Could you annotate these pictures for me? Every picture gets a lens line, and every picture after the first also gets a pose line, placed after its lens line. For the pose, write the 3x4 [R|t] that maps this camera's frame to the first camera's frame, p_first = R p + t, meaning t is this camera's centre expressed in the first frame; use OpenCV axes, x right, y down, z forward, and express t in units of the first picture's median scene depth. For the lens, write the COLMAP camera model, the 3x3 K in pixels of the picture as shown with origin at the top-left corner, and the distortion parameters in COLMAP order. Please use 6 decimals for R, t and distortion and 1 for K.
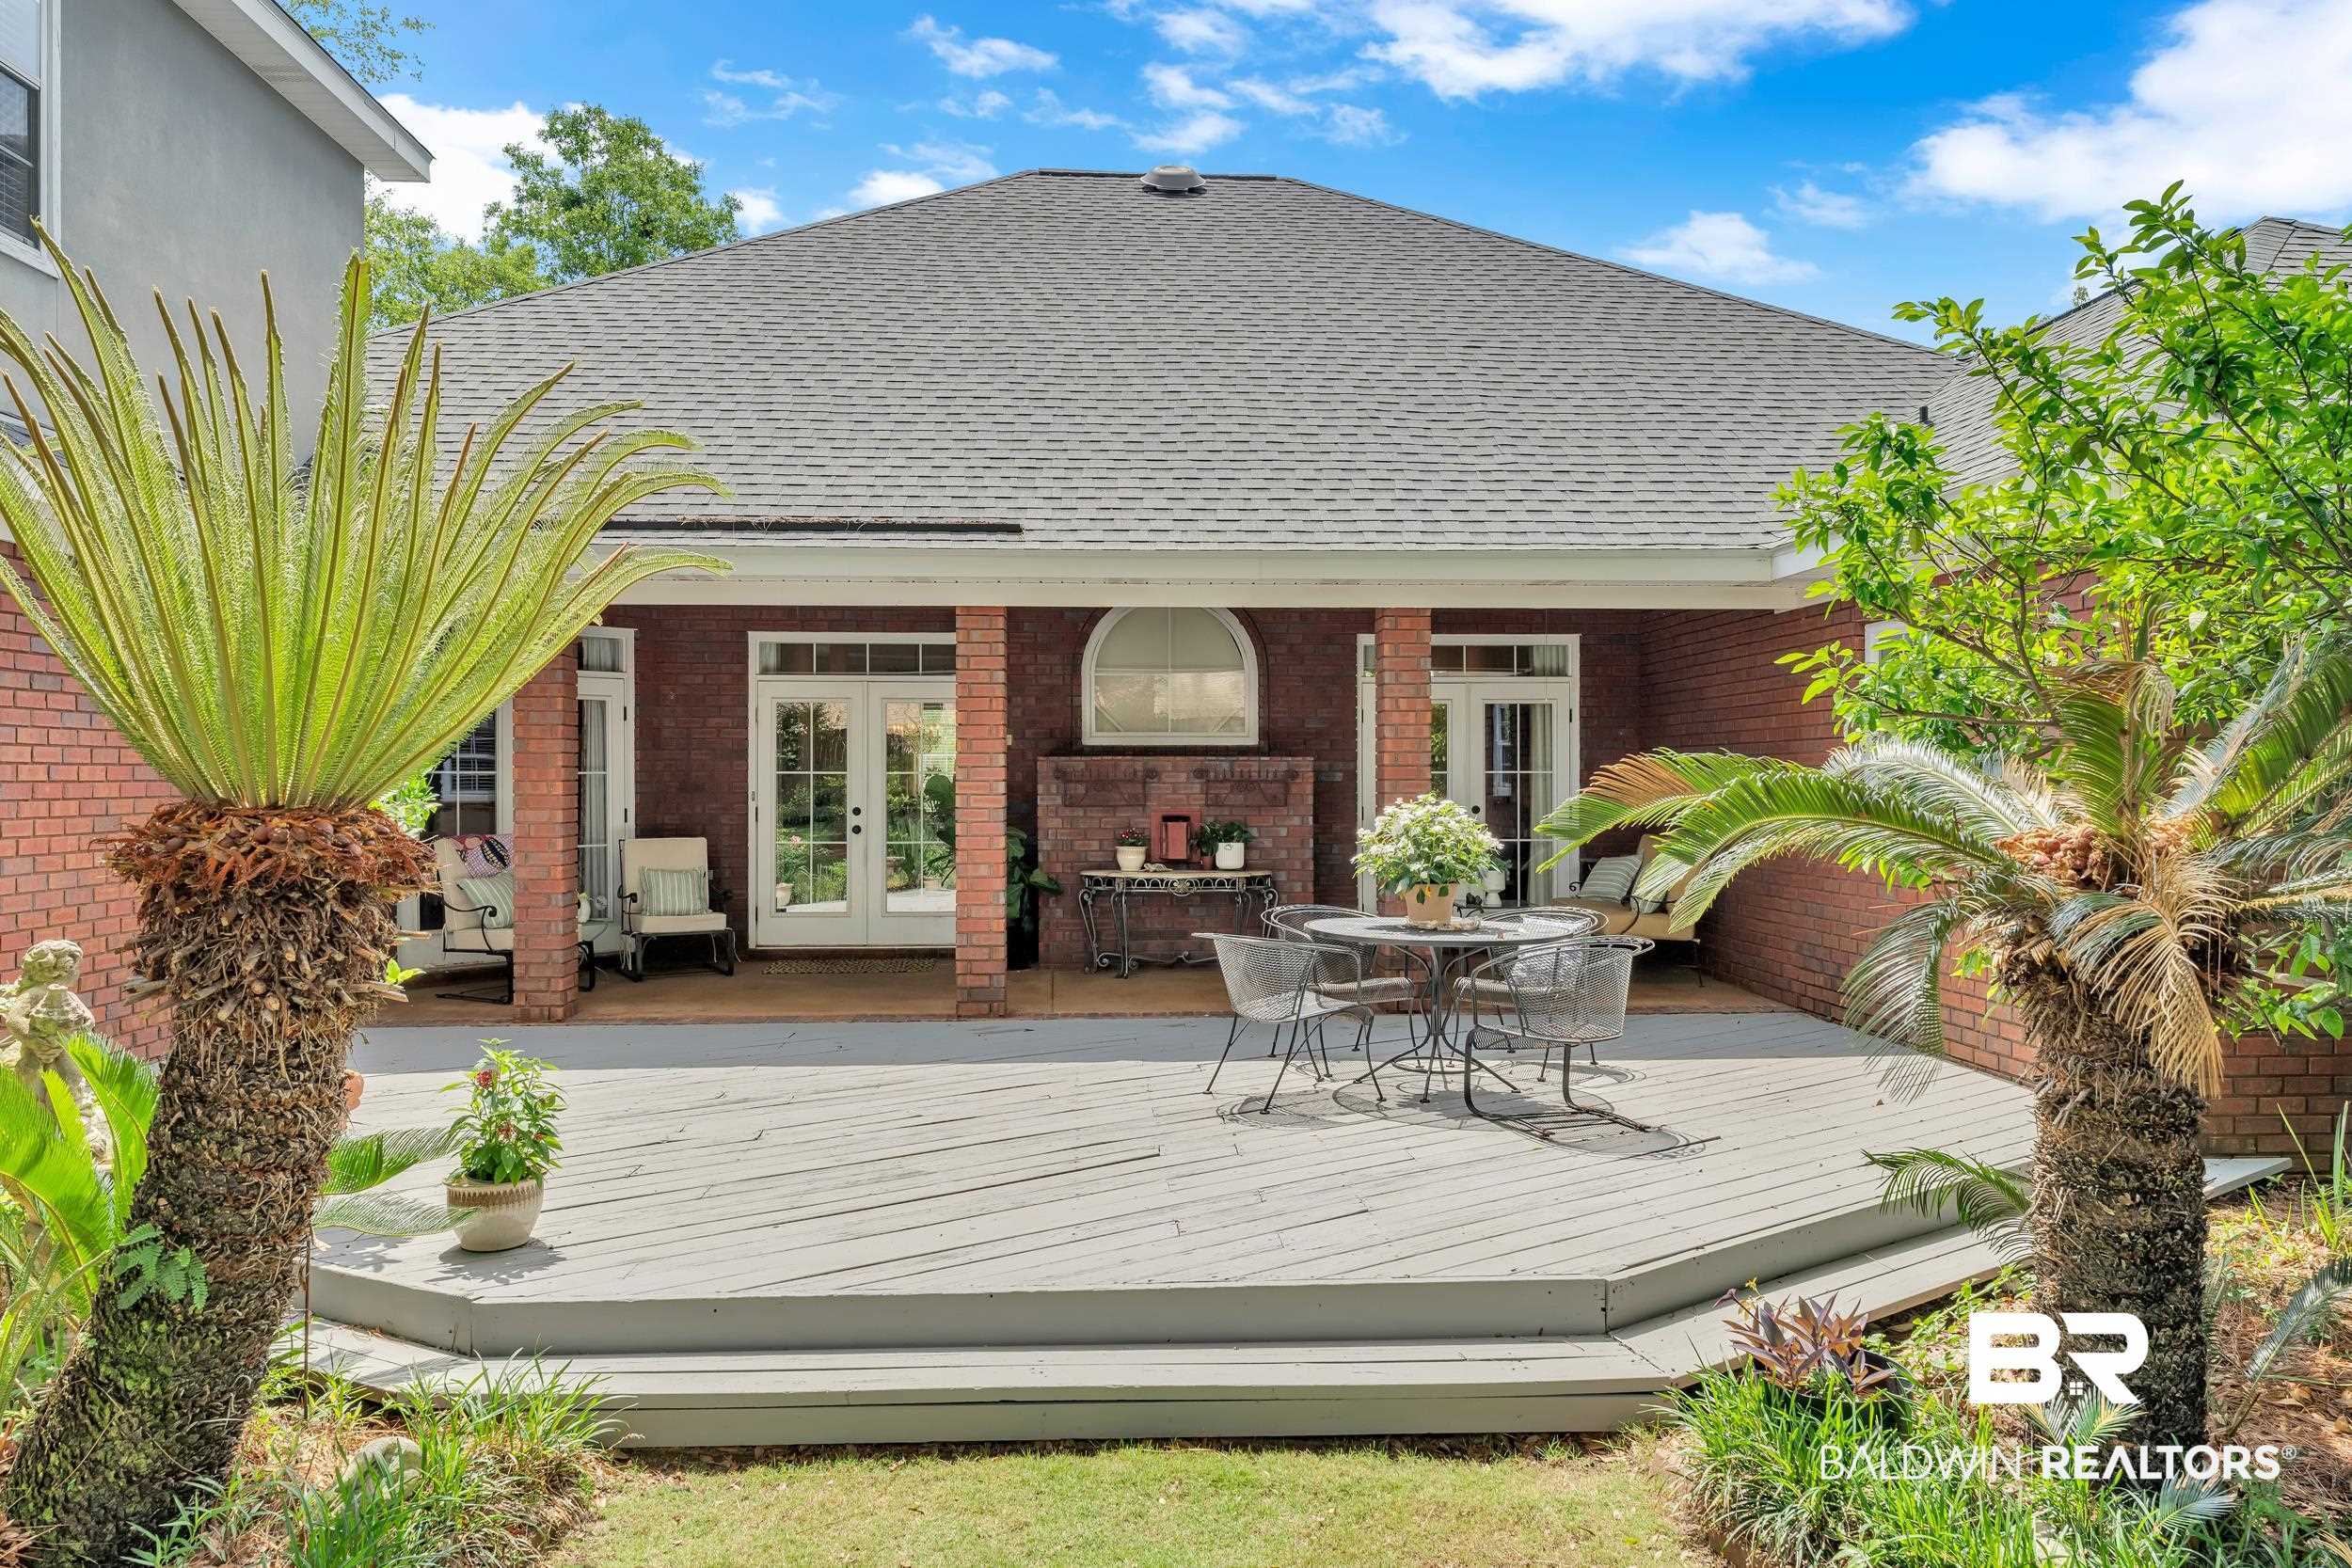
lens RADIAL K [[1584.2, 0, 1176.0], [0, 1584.2, 784.0], [0, 0, 1]] dist [0.000811, 0.001751]
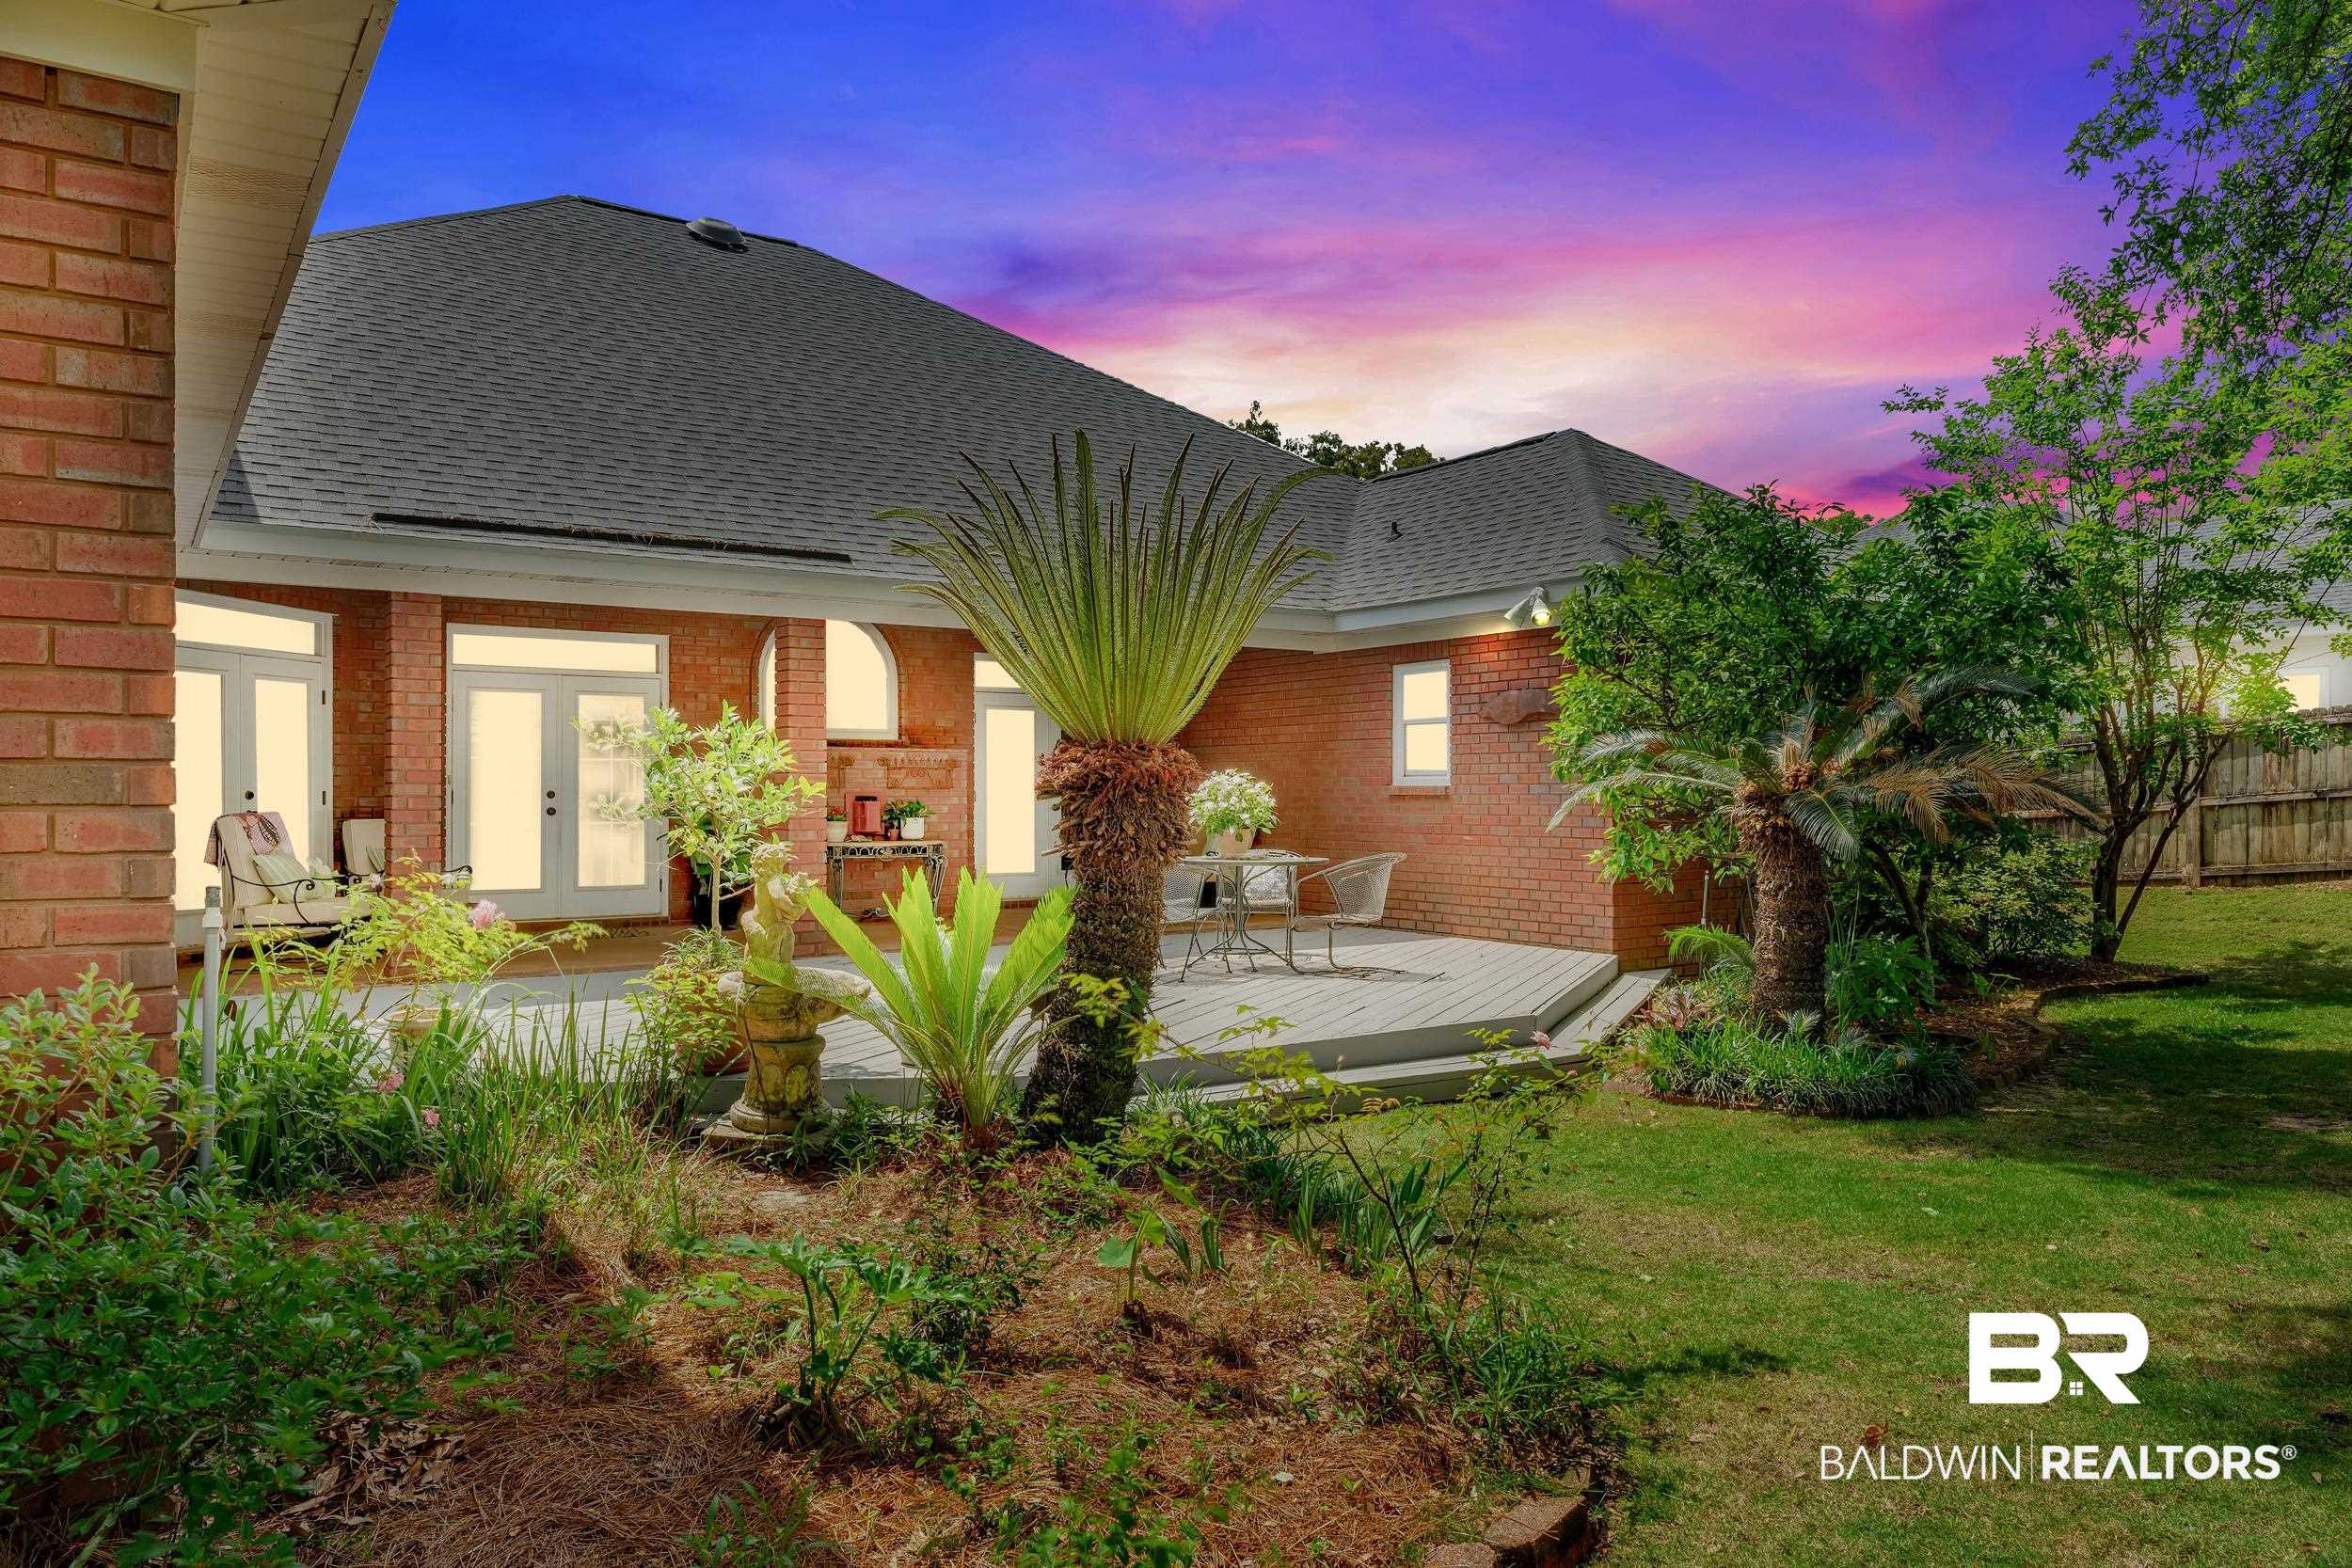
lens RADIAL K [[1584.2, 0, 1176.0], [0, 1584.2, 784.0], [0, 0, 1]] dist [0.000811, 0.001751]
pose [[0.849740, 0.003775, 0.527189, -0.628355], [0.001775, 0.999948, -0.010021, 0.033002], [-0.527199, 0.009451, 0.849689, -0.218825]]
